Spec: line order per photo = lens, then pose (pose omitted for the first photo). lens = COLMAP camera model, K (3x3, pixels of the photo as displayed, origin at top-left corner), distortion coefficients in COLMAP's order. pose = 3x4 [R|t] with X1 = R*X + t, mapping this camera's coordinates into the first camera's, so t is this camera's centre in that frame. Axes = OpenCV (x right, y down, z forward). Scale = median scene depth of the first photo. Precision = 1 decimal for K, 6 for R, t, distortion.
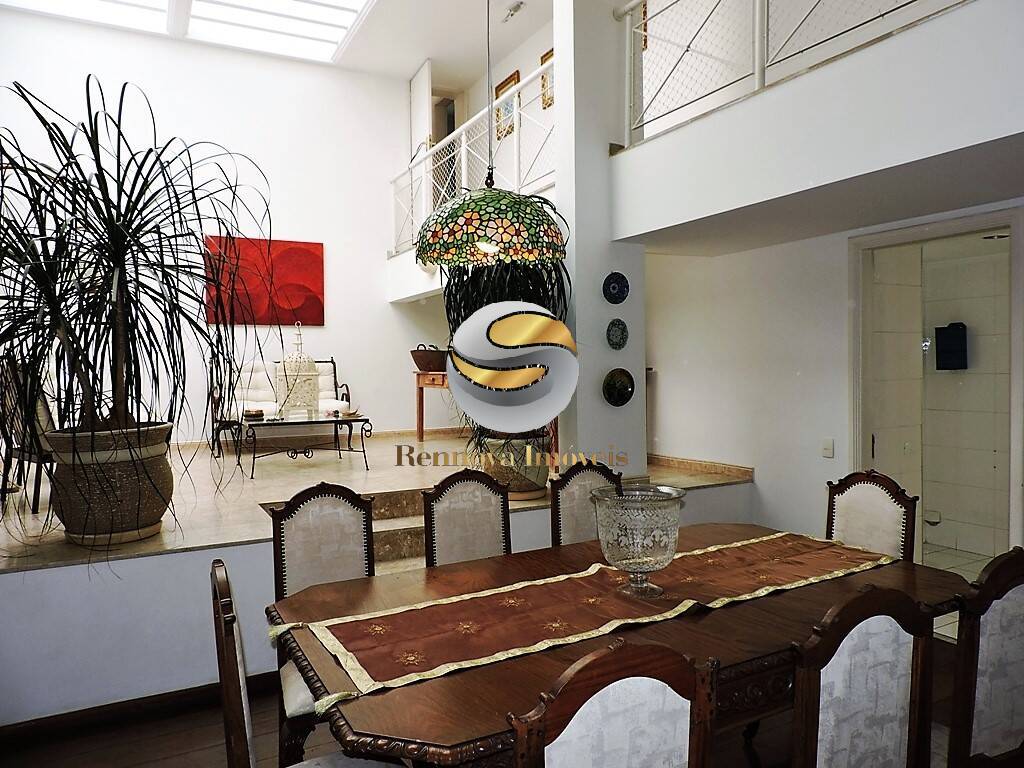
lens RADIAL K [[736.3, 0, 512.0], [0, 736.3, 384.0], [0, 0, 1]] dist [-0.010686, -0.001179]
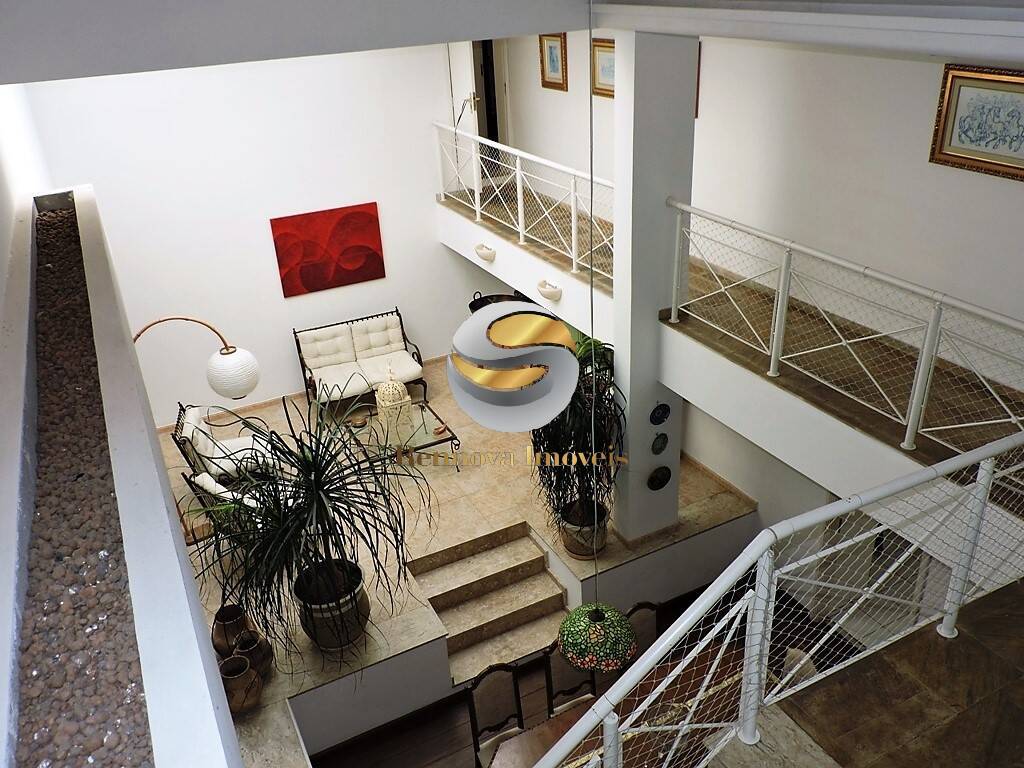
lens RADIAL K [[858.7, 0, 512.0], [0, 858.7, 384.0], [0, 0, 1]] dist [-0.002349, -0.002822]
pose [[0.999293, -0.032370, -0.019117, -0.082578], [0.037470, 0.898834, 0.436684, -0.777429], [0.003047, -0.437092, 0.899412, -0.316303]]
